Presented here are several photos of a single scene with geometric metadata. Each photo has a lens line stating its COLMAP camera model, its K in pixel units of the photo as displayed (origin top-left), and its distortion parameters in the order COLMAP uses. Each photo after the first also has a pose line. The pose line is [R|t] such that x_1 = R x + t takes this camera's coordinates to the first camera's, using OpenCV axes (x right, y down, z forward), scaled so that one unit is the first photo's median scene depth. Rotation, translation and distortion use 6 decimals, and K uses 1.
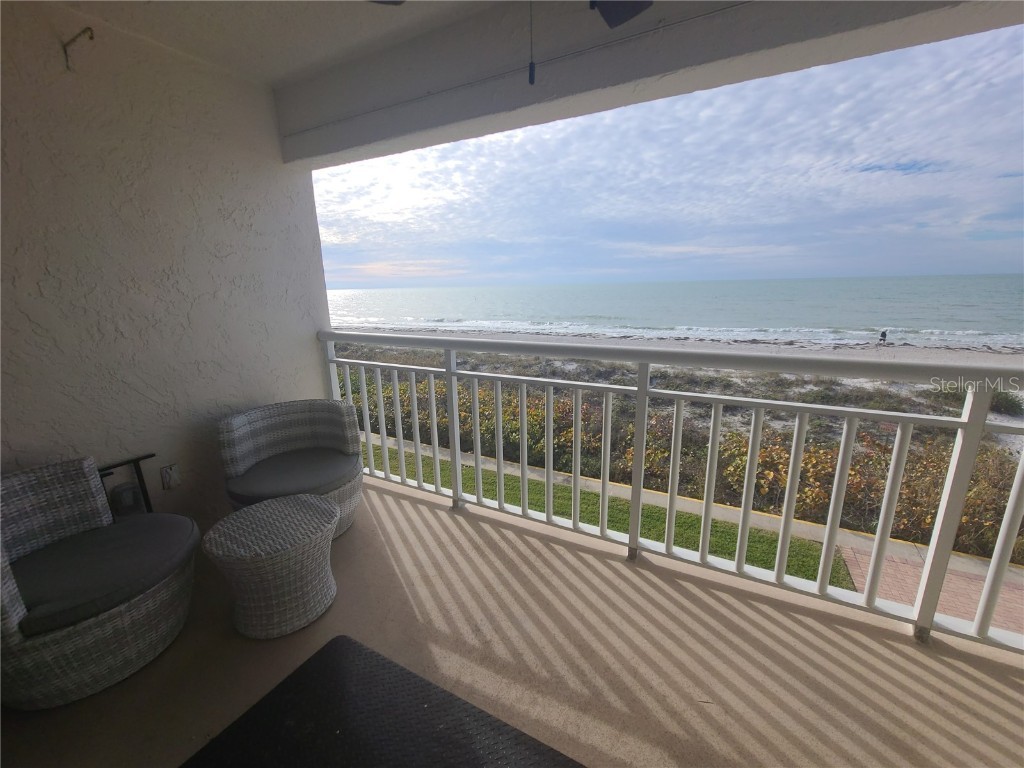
lens RADIAL K [[416.4, 0, 519.5], [0, 416.4, 388.8], [0, 0, 1]] dist [0.006363, -0.001742]
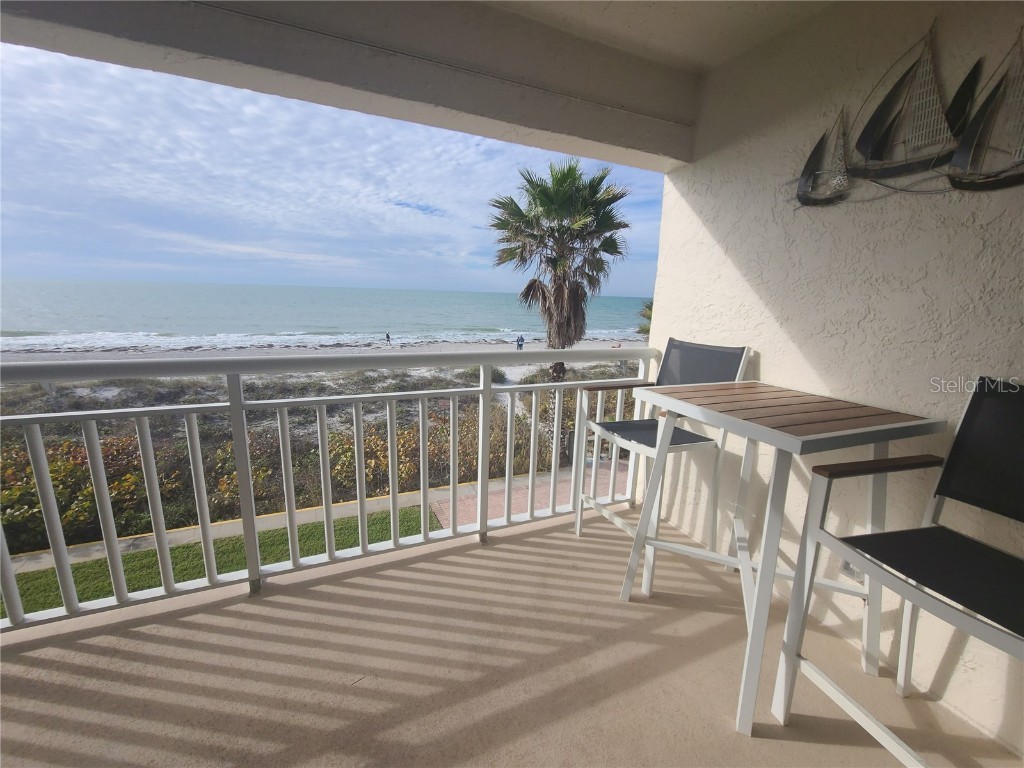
lens RADIAL K [[416.4, 0, 508.3], [0, 416.4, 388.5], [0, 0, 1]] dist [0.006363, -0.001742]
pose [[0.623206, -0.135479, 0.770234, -0.008931], [0.145877, 0.987733, 0.055705, 0.001498], [-0.768332, 0.077644, 0.635324, -0.008002]]
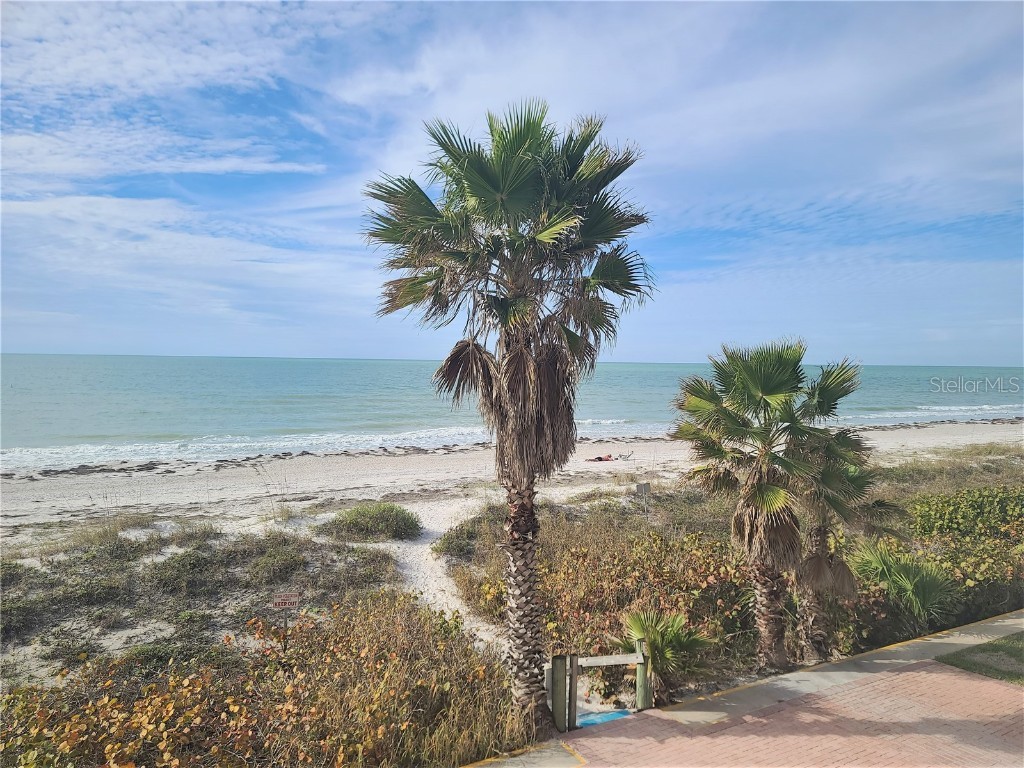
lens RADIAL K [[731.7, 0, 531.9], [0, 731.7, 433.9], [0, 0, 1]] dist [0.021820, -0.000244]
pose [[0.514441, -0.059212, 0.855479, 0.335639], [0.180602, 0.982718, -0.040586, -0.090234], [-0.838292, 0.175381, 0.516245, 0.178775]]
